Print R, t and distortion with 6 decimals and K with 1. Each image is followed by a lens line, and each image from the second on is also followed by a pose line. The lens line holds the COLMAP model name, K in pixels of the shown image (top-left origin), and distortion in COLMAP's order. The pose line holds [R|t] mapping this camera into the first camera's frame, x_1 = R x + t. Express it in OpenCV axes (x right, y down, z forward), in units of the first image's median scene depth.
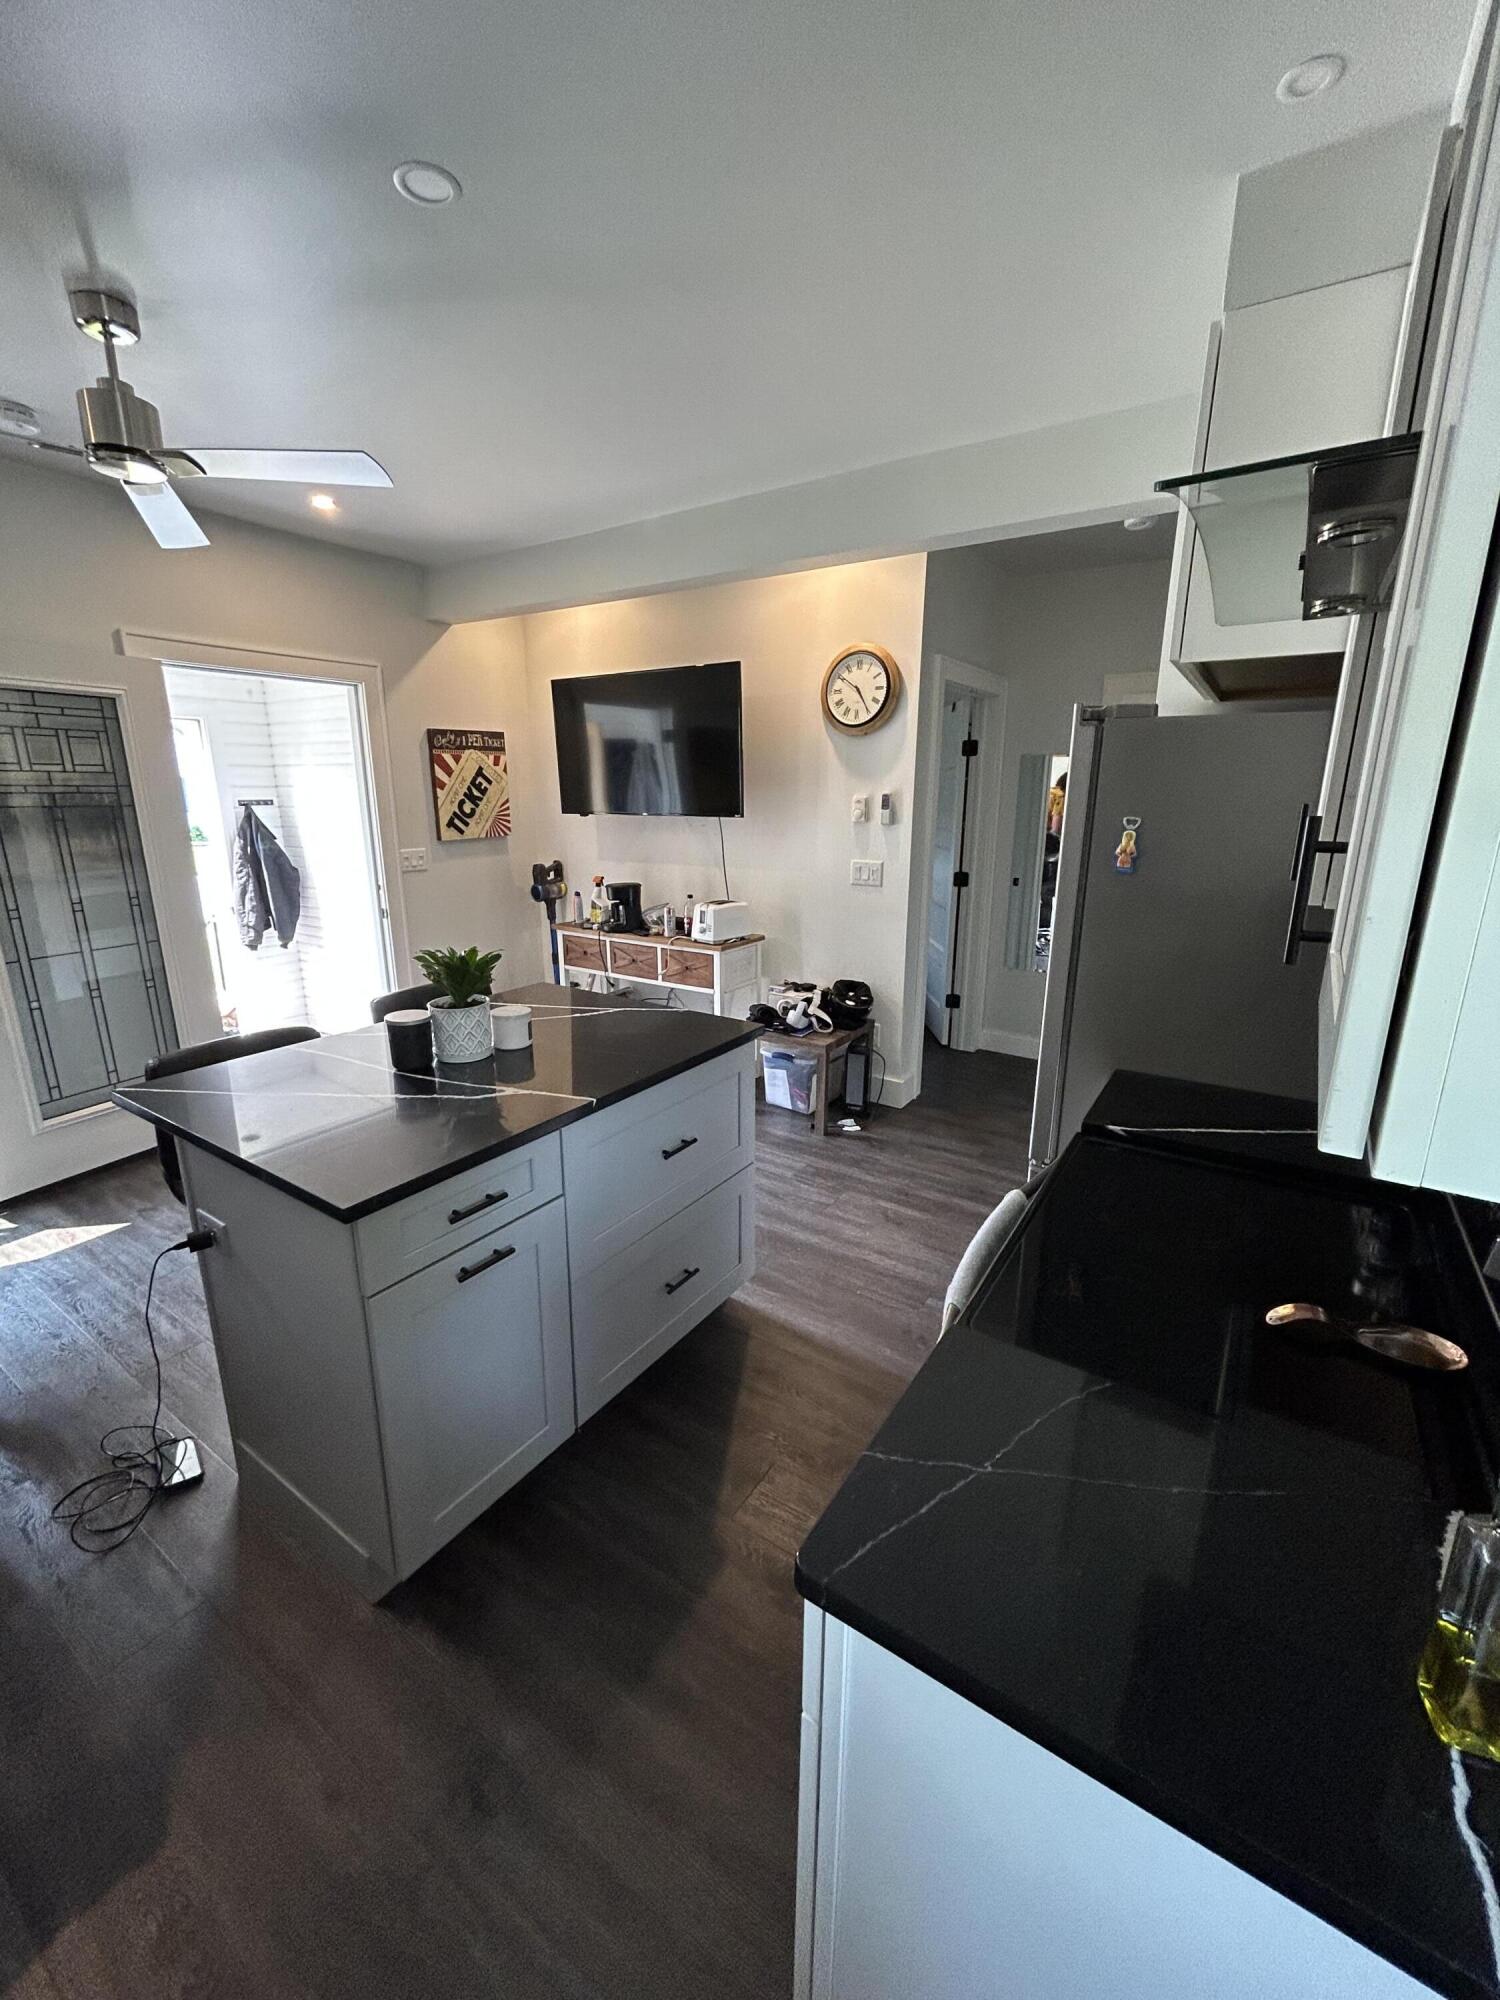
lens RADIAL K [[813.6, 0, 745.6], [0, 813.6, 998.4], [0, 0, 1]] dist [0.001534, 0.000446]
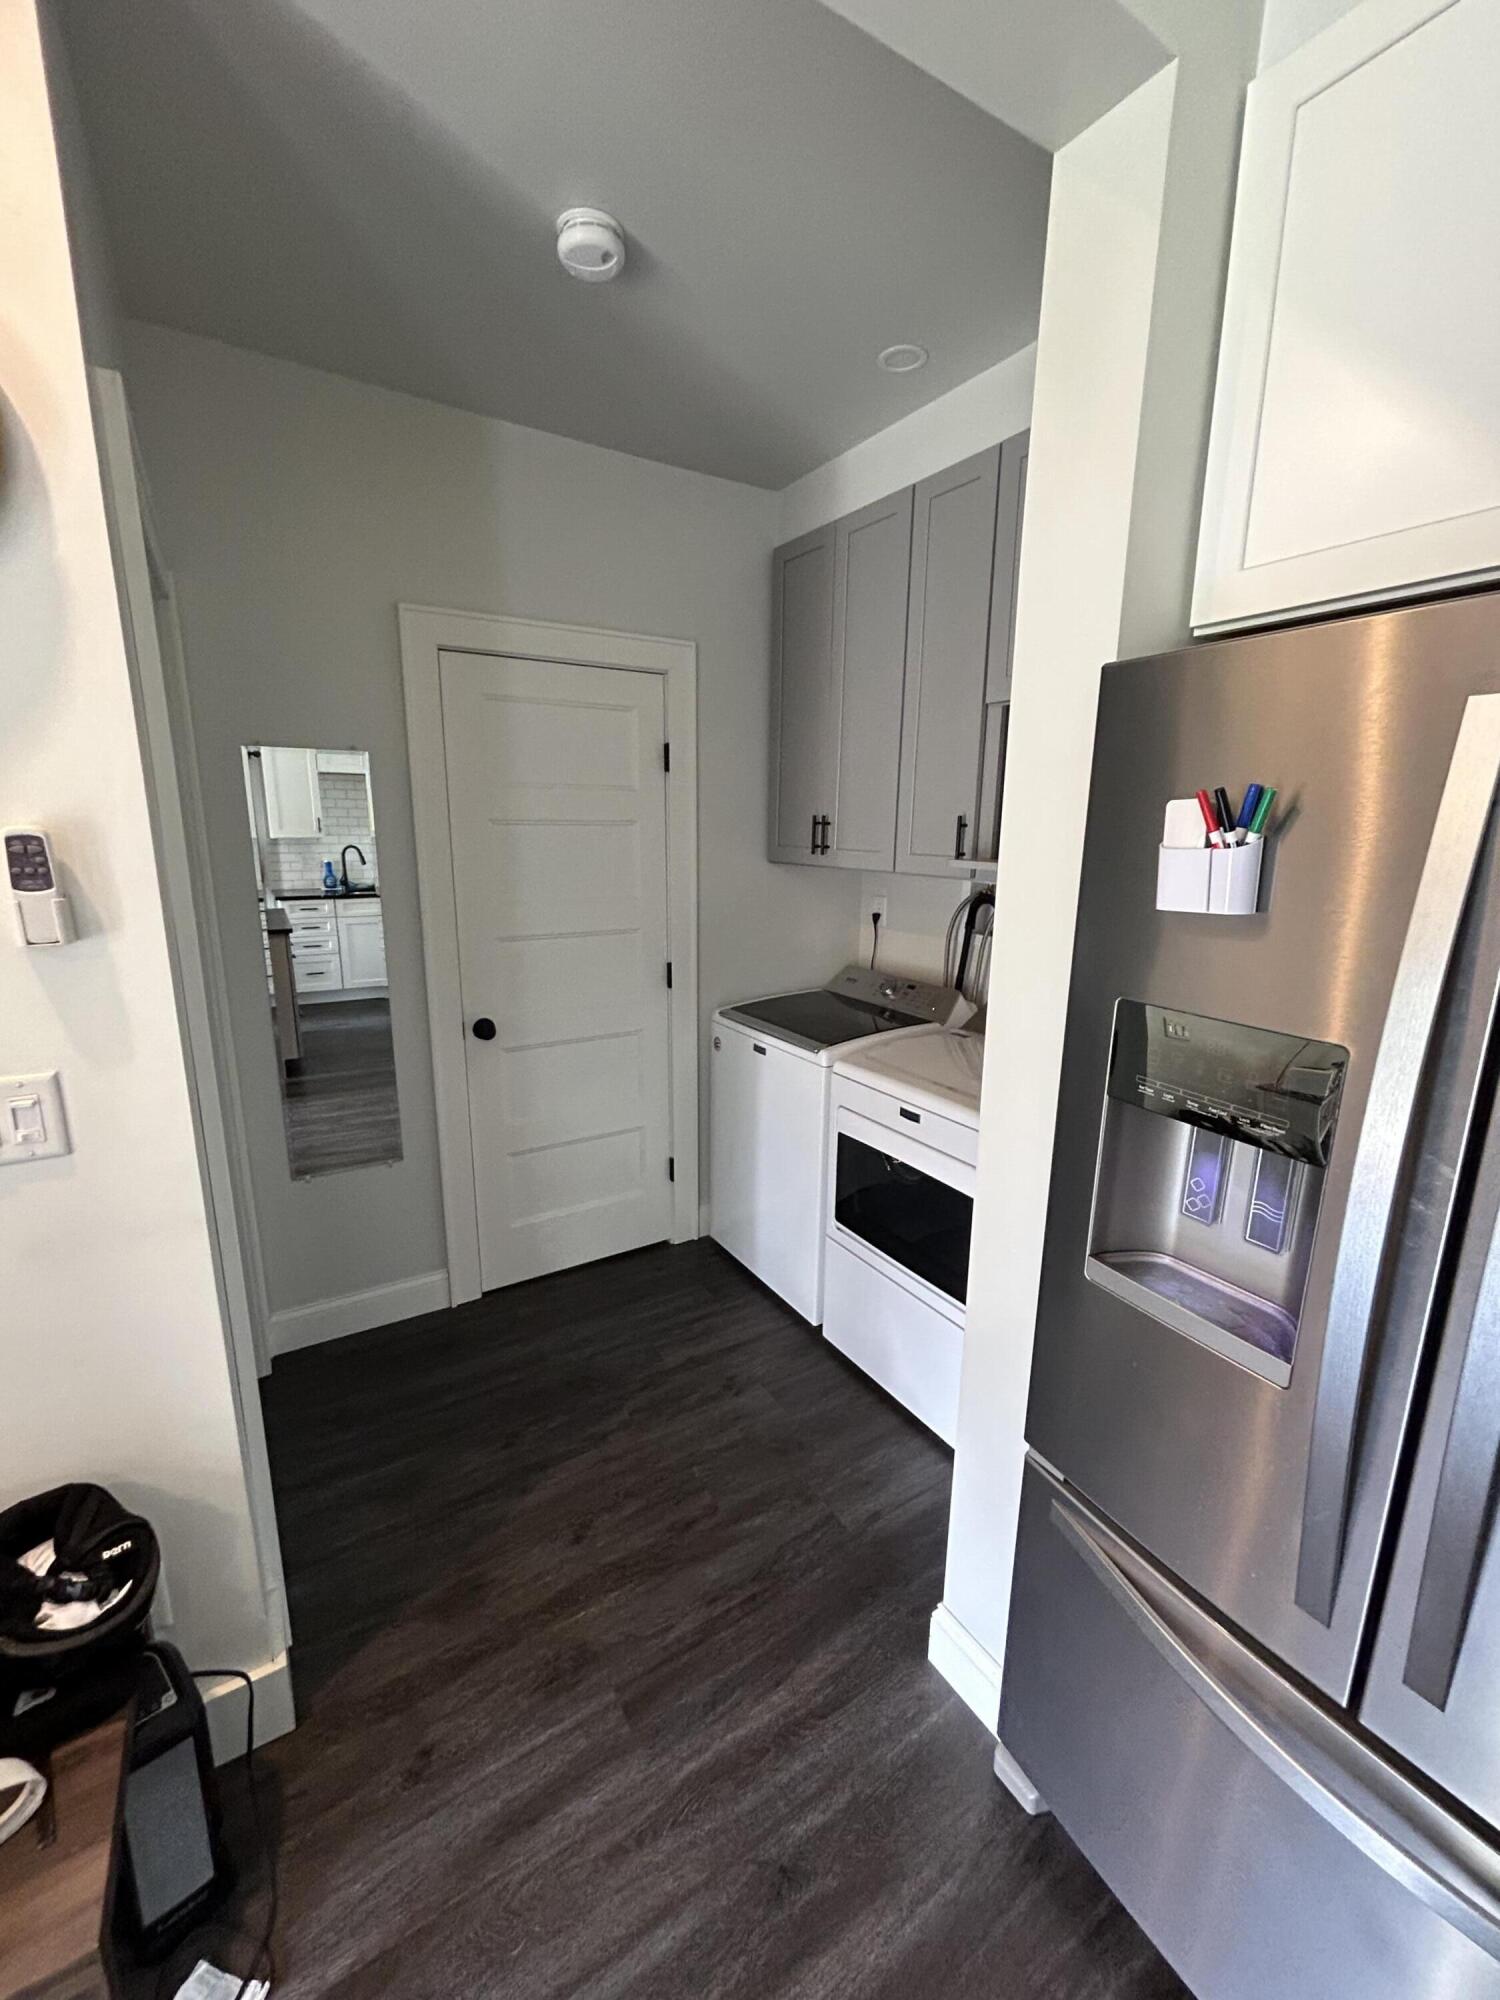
lens RADIAL K [[813.6, 0, 748.4], [0, 813.6, 997.3], [0, 0, 1]] dist [0.001534, 0.000446]
pose [[0.407279, -0.190152, 0.893289, 0.019520], [0.218001, 0.970054, 0.107099, -0.174631], [-0.886904, 0.151118, 0.436536, 0.672989]]
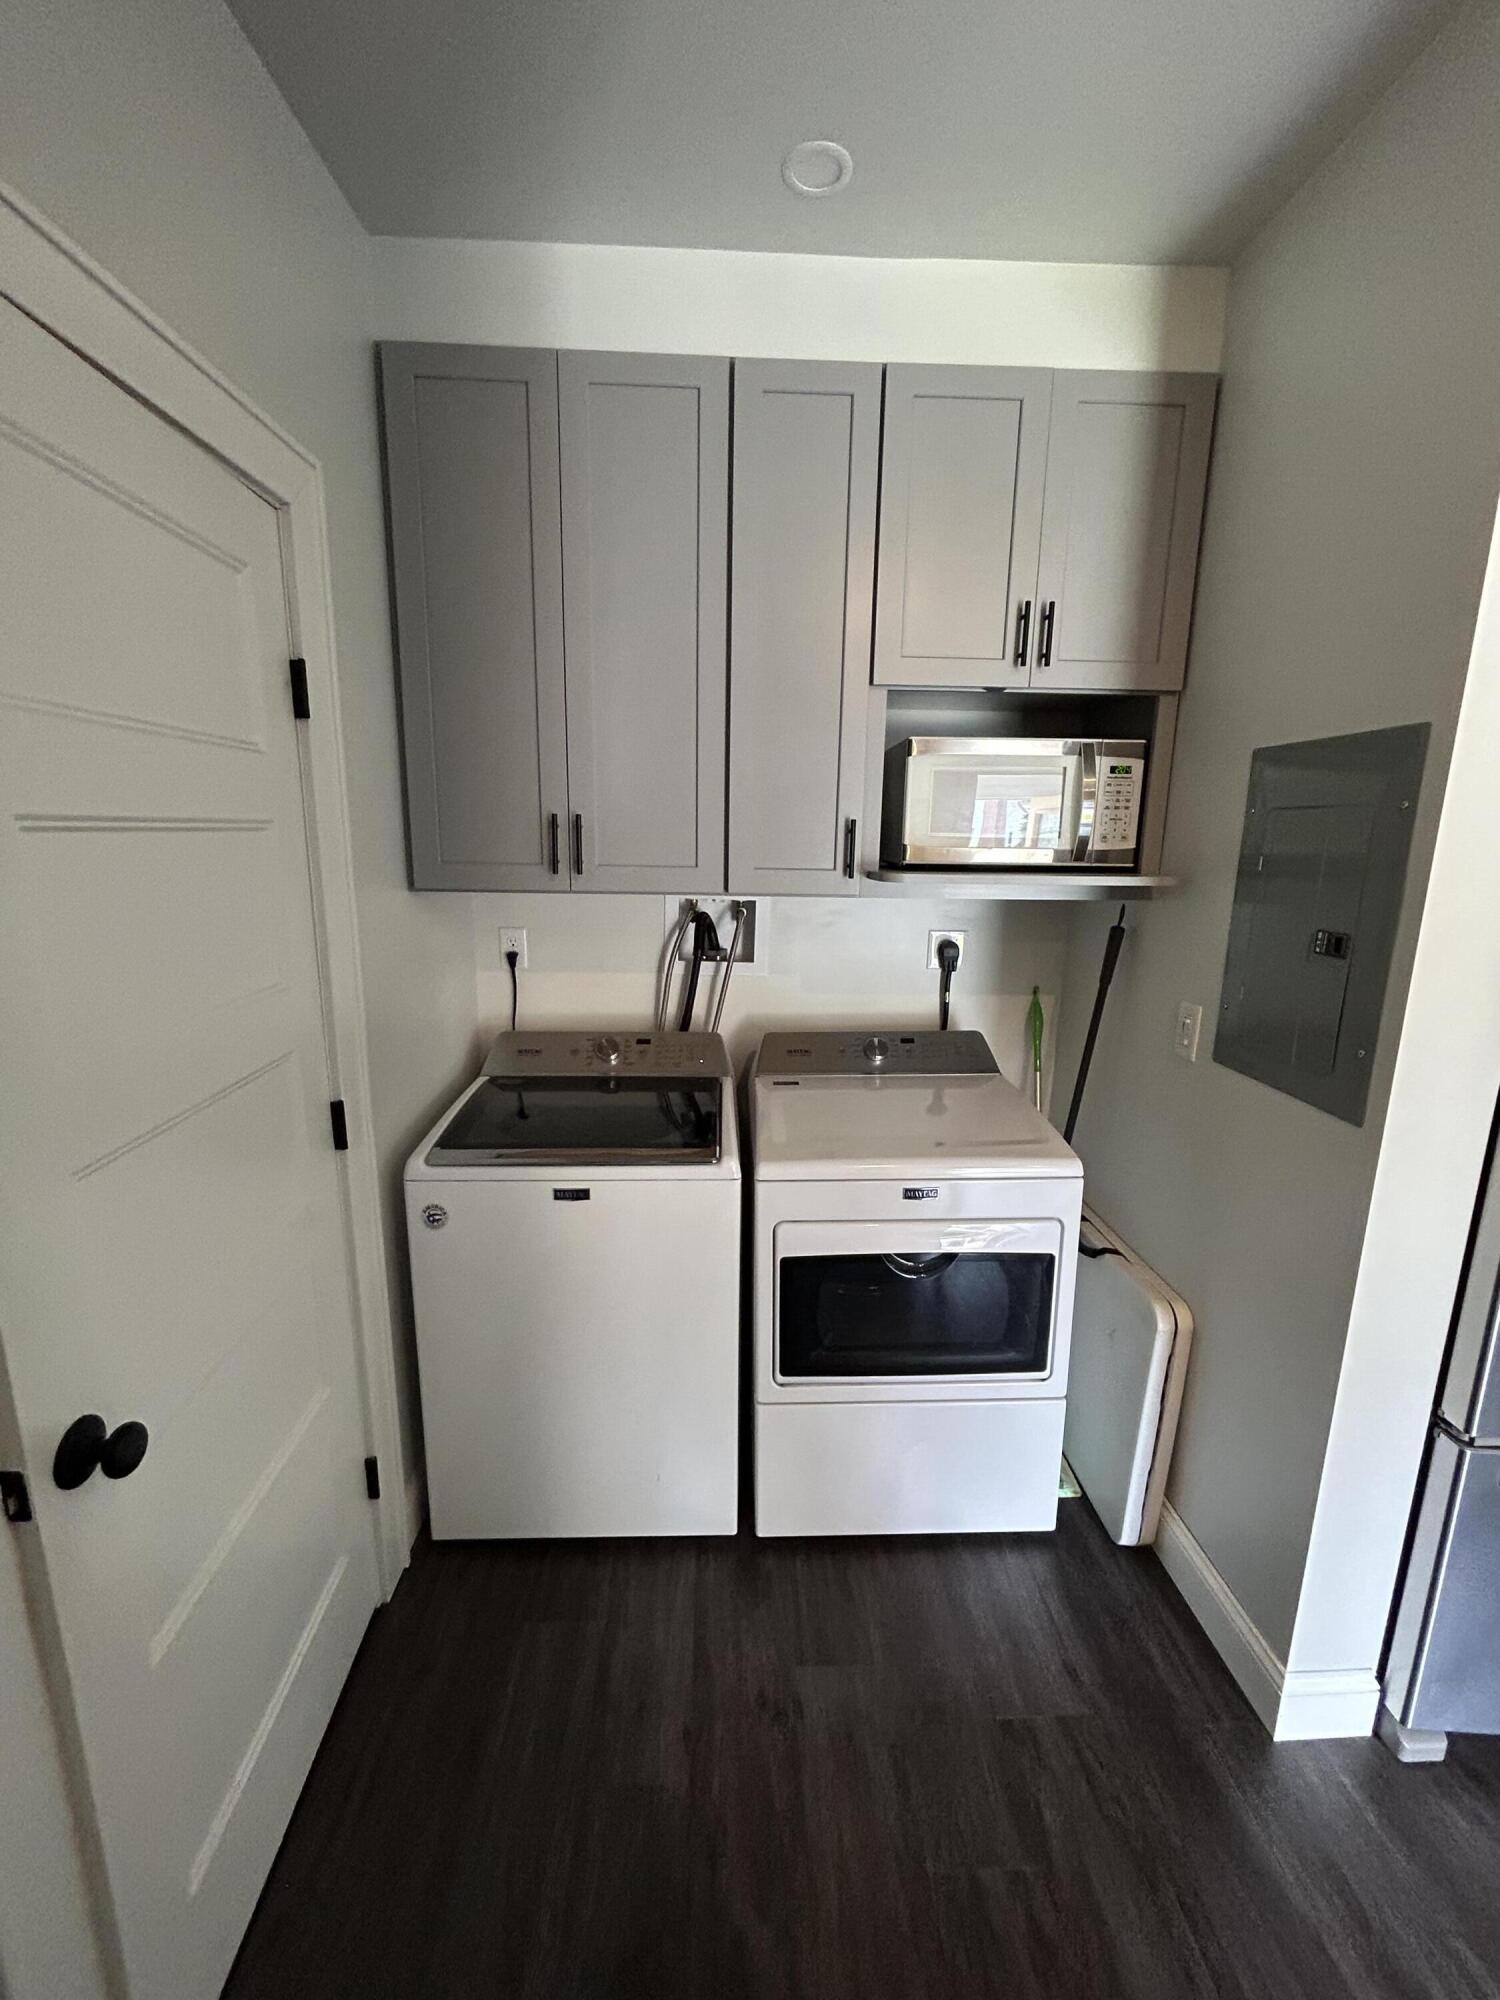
lens RADIAL K [[813.6, 0, 740.7], [0, 813.6, 997.5], [0, 0, 1]] dist [0.001534, 0.000446]
pose [[-0.587703, -0.172187, 0.790542, 0.258640], [0.186656, 0.921879, 0.339557, -0.276940], [-0.787251, 0.347118, -0.509651, 1.078262]]
